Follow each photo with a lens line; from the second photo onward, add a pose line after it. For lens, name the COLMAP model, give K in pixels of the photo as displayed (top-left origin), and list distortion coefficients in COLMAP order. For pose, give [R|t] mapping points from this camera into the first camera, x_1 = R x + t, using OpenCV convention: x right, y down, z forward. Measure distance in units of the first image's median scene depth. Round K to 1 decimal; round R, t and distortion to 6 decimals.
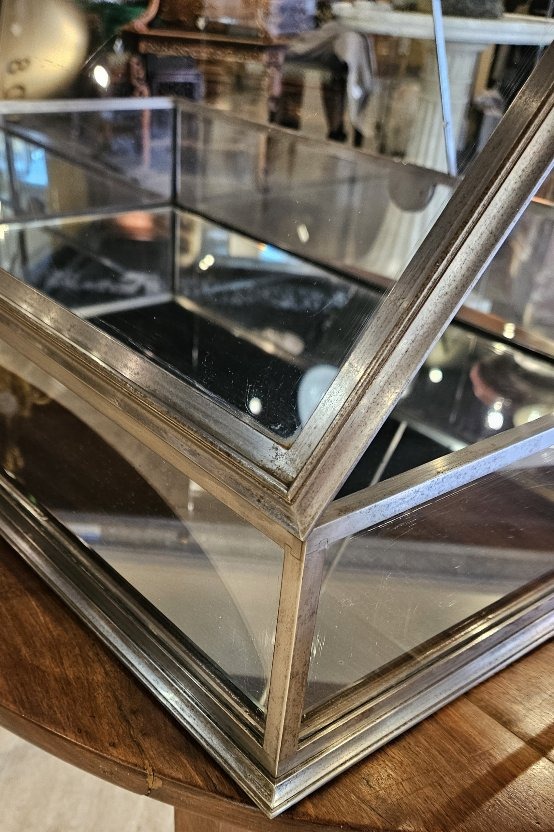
lens RADIAL K [[917.0, 0, 277.0], [0, 917.0, 416.0], [0, 0, 1]] dist [0.111837, -0.001307]
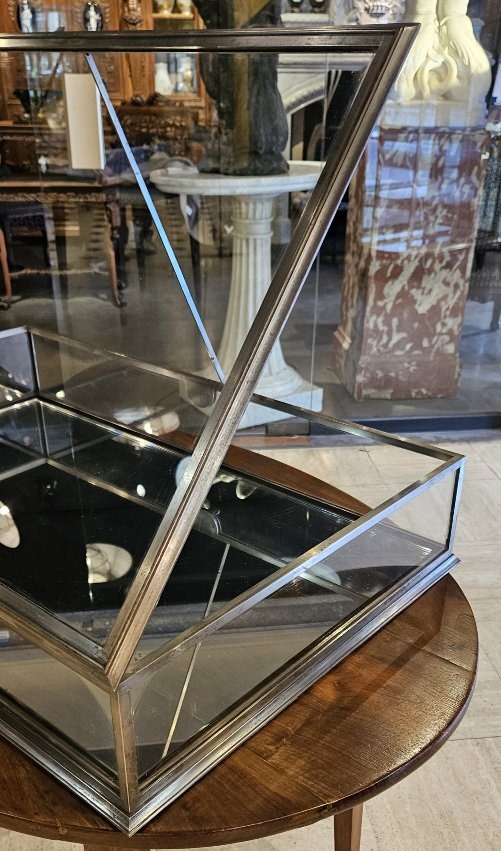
lens RADIAL K [[900.0, 0, 250.5], [0, 900.0, 425.5], [0, 0, 1]] dist [0.073806, 0.004339]
pose [[0.986036, -0.136362, 0.095591, 0.099753], [0.141244, 0.988892, -0.046293, -0.147139], [-0.088217, 0.059148, 0.994344, -0.503800]]
